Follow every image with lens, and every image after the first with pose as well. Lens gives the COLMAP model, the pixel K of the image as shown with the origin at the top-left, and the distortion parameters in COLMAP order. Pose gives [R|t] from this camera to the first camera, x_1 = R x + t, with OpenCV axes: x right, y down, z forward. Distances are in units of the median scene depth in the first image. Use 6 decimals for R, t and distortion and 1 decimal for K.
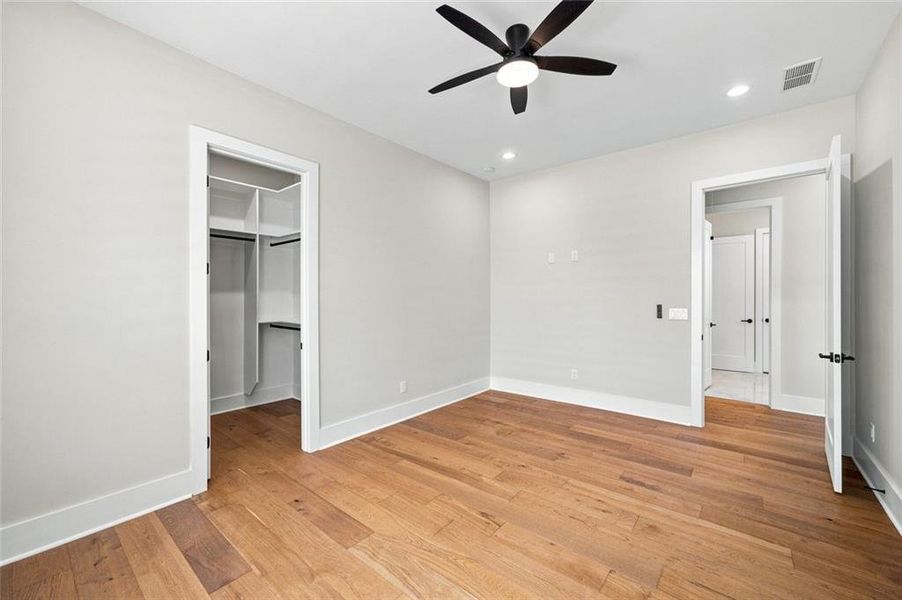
lens RADIAL K [[356.5, 0, 451.0], [0, 356.5, 300.0], [0, 0, 1]] dist [-0.000057, 0.000213]
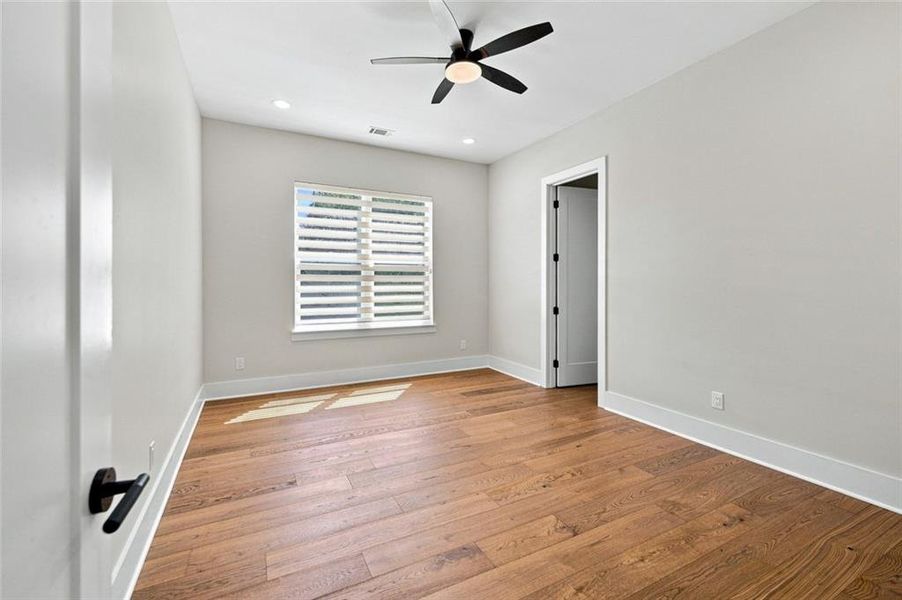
lens RADIAL K [[379.3, 0, 454.2], [0, 379.3, 286.5], [0, 0, 1]] dist [-0.001234, 0.000470]
pose [[-0.377210, 0.001767, -0.926126, 0.901974], [-0.010374, 0.999927, 0.006133, 0.030371], [0.926070, 0.011921, -0.377164, 0.986756]]
